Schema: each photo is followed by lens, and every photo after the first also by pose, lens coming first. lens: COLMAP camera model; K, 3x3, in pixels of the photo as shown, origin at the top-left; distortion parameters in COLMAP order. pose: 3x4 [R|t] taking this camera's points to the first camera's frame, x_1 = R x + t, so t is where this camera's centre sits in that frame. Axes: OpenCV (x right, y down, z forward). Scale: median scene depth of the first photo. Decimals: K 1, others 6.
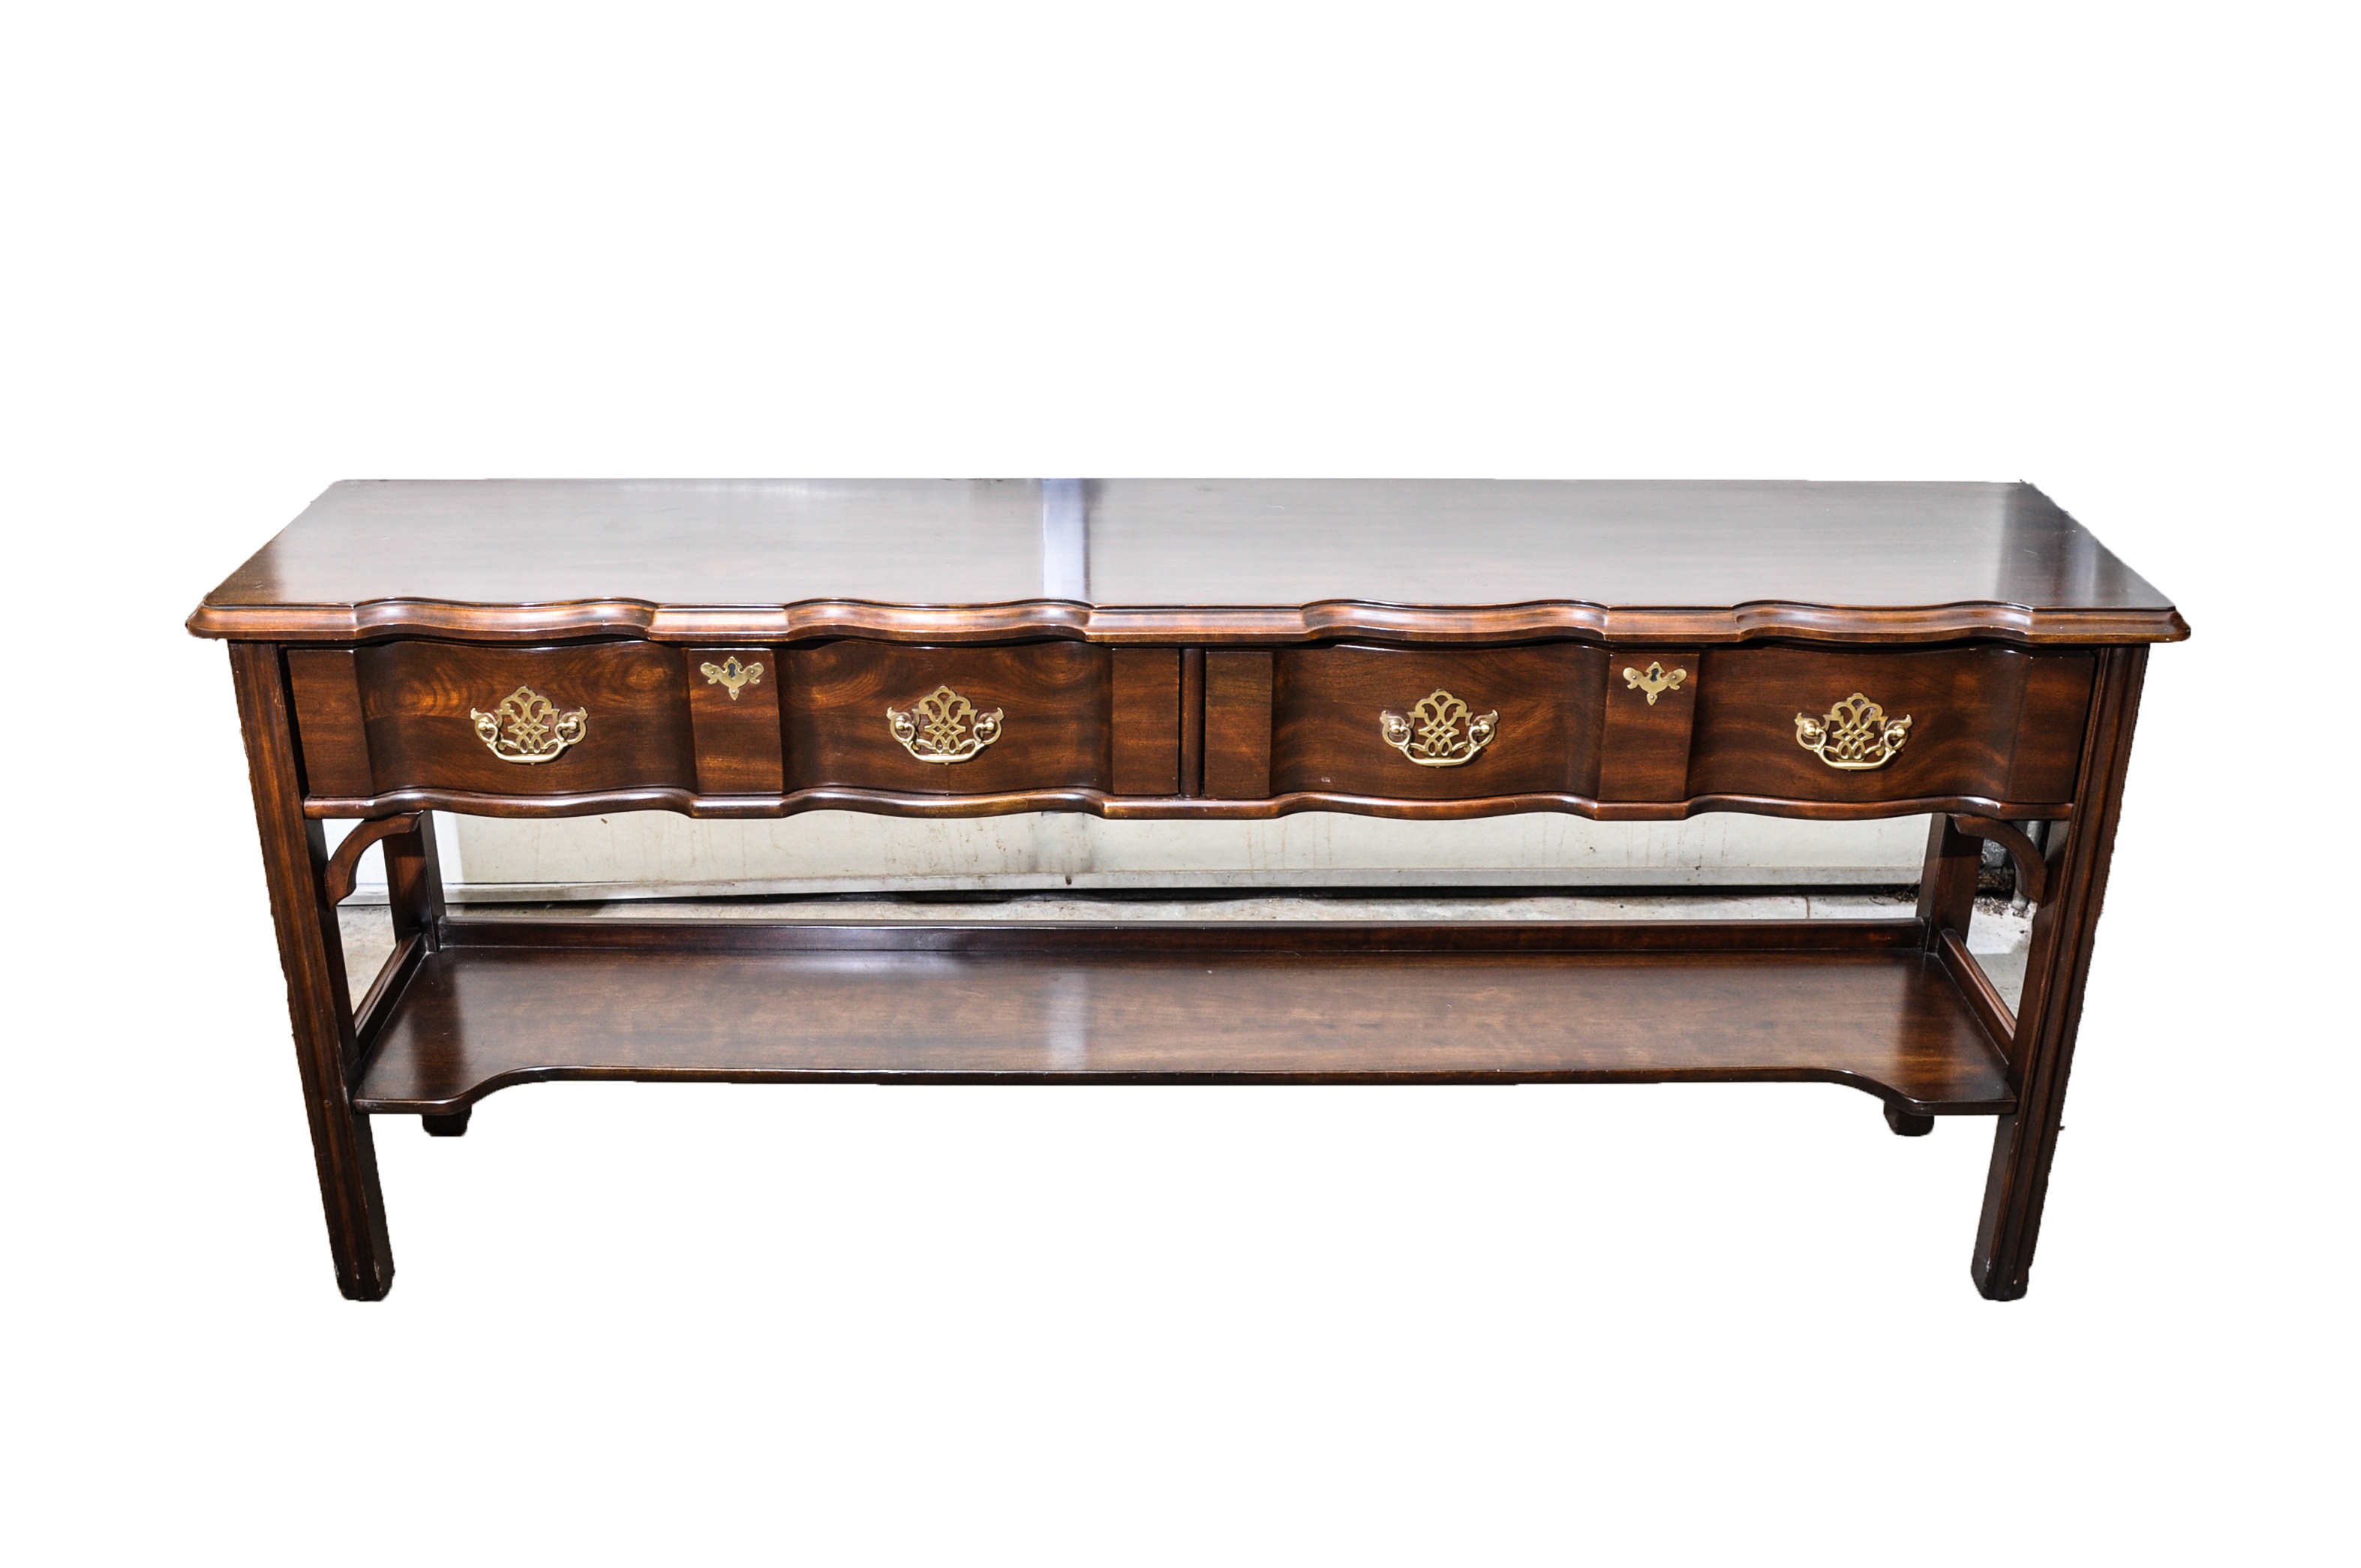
lens RADIAL K [[2290.3, 0, 1180.5], [0, 2290.3, 784.0], [0, 0, 1]] dist [-0.080970, -0.002649]
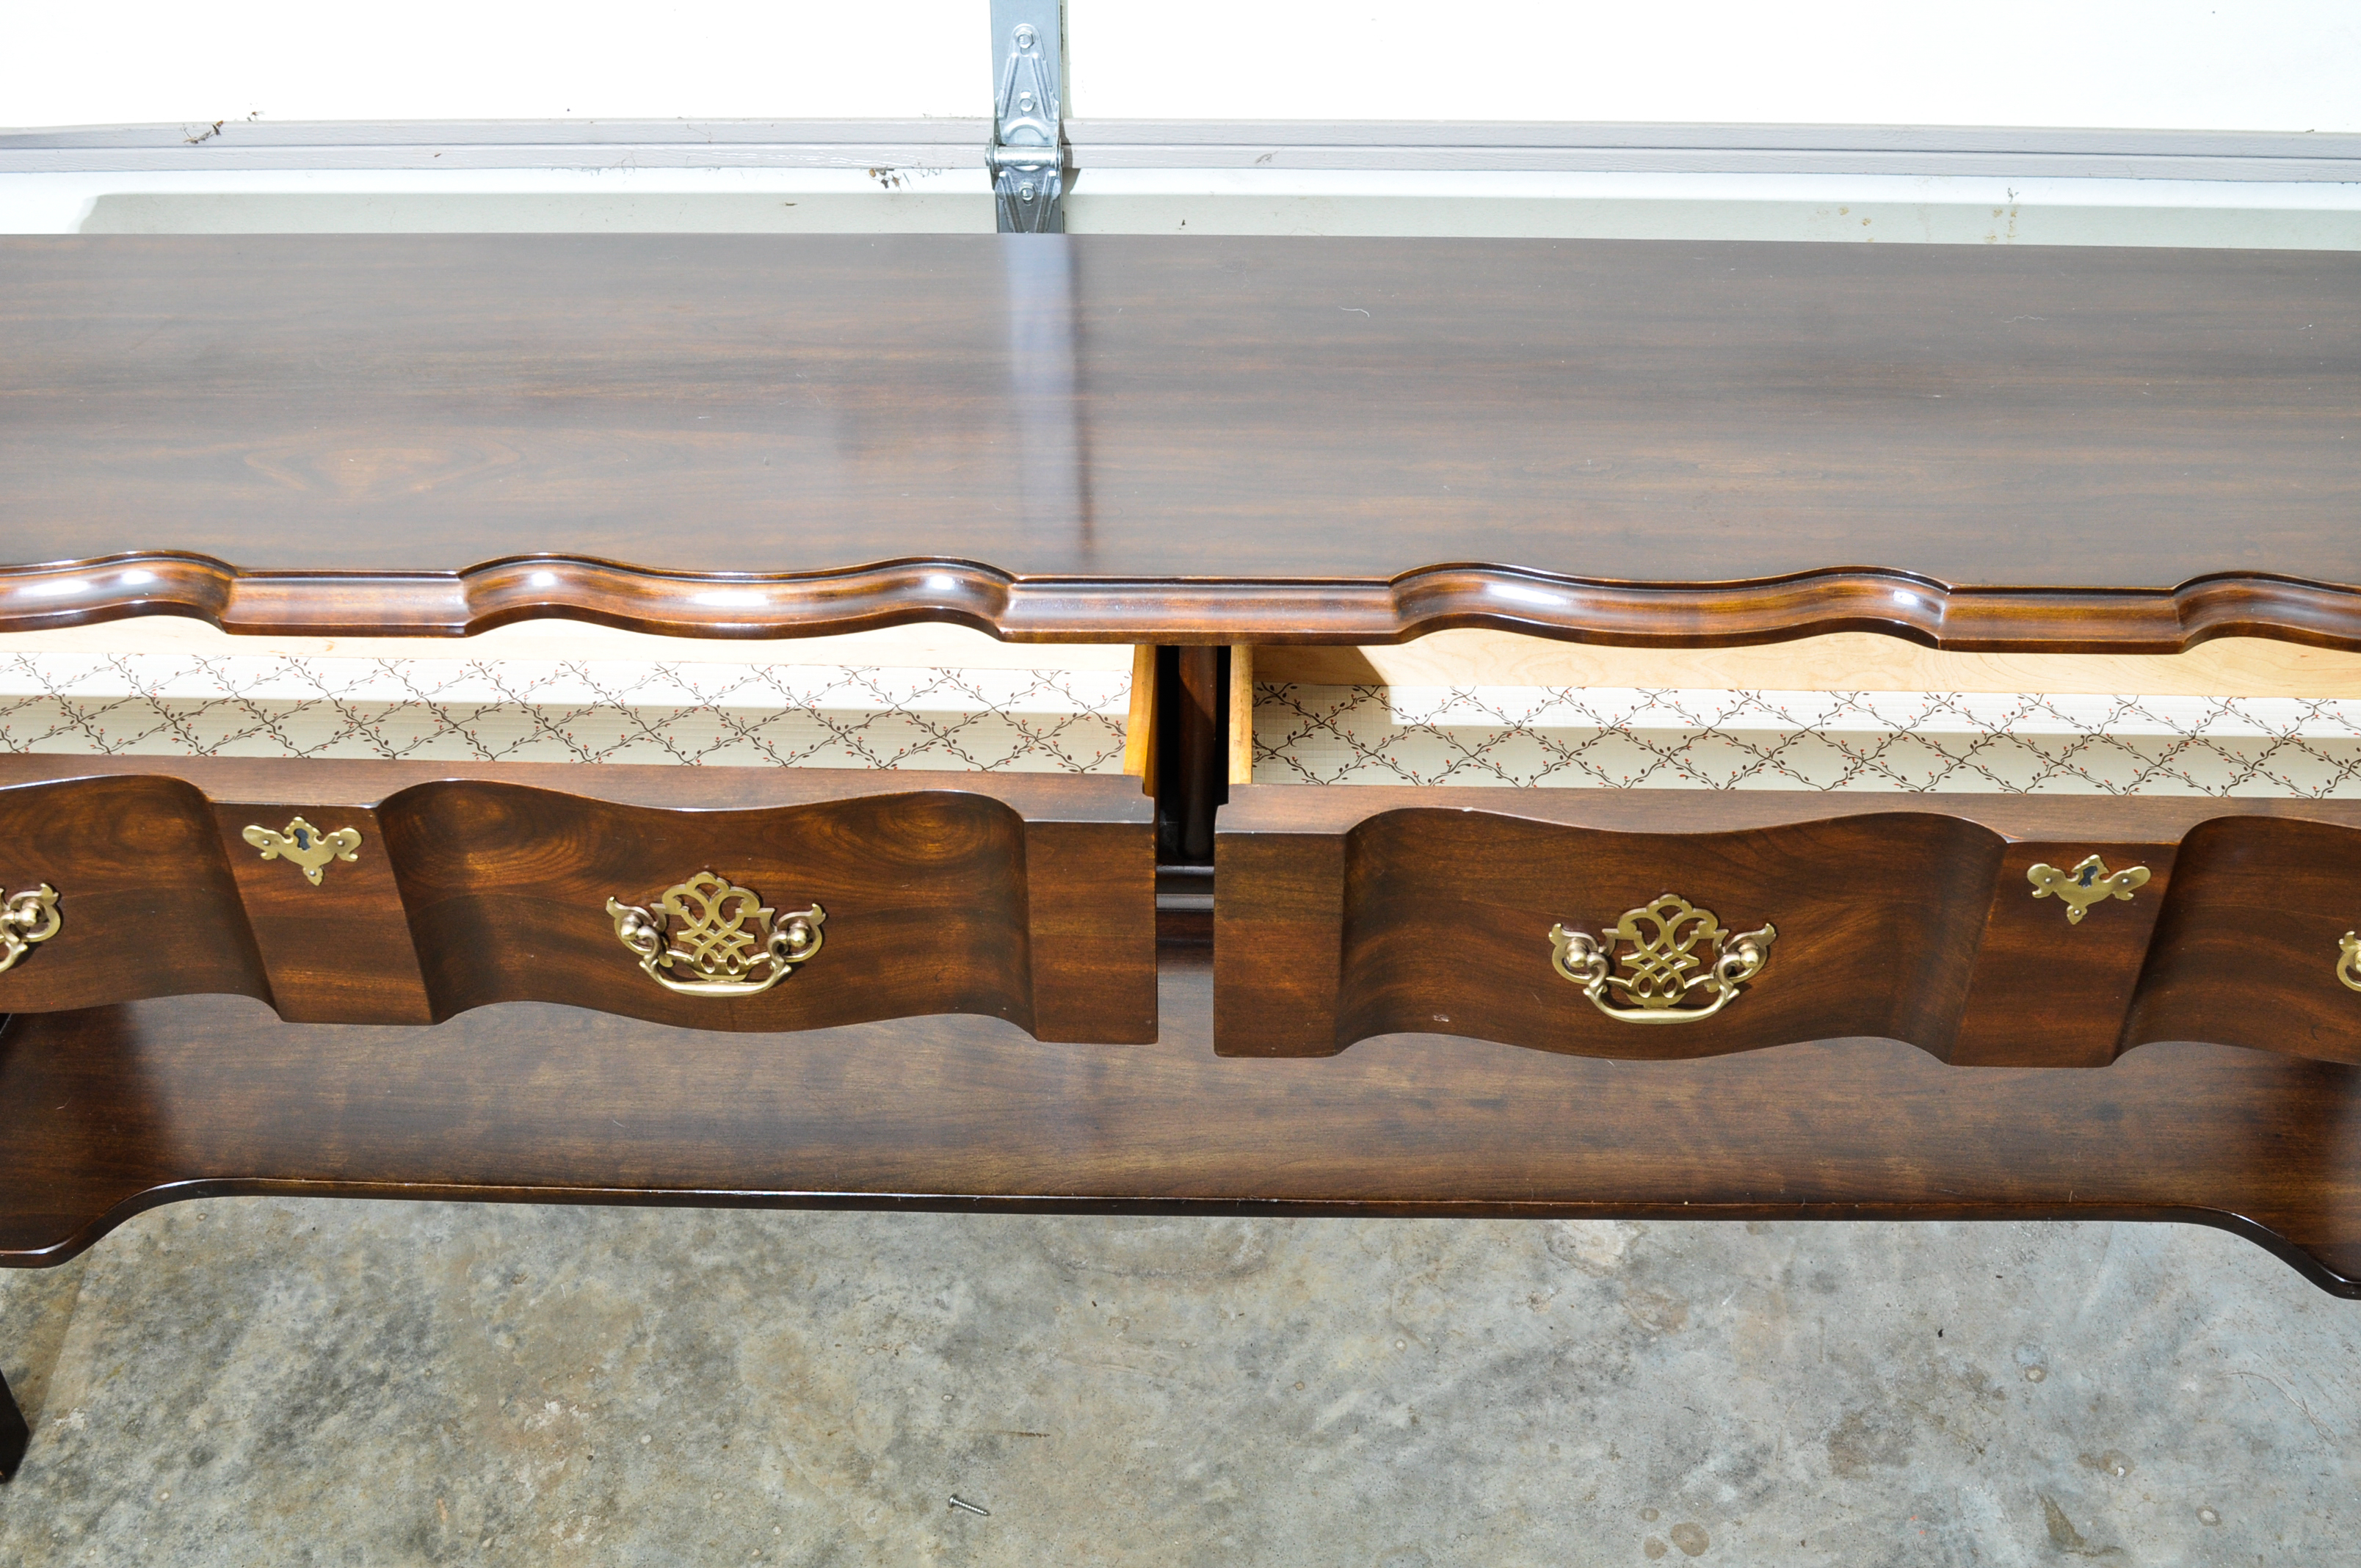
lens RADIAL K [[2436.7, 0, 1180.5], [0, 2436.7, 784.0], [0, 0, 1]] dist [-0.155535, 0.227923]
pose [[0.999523, 0.015544, -0.026685, 0.017808], [-0.008220, 0.966827, 0.255301, -0.199211], [0.029768, -0.254959, 0.966493, 0.471373]]
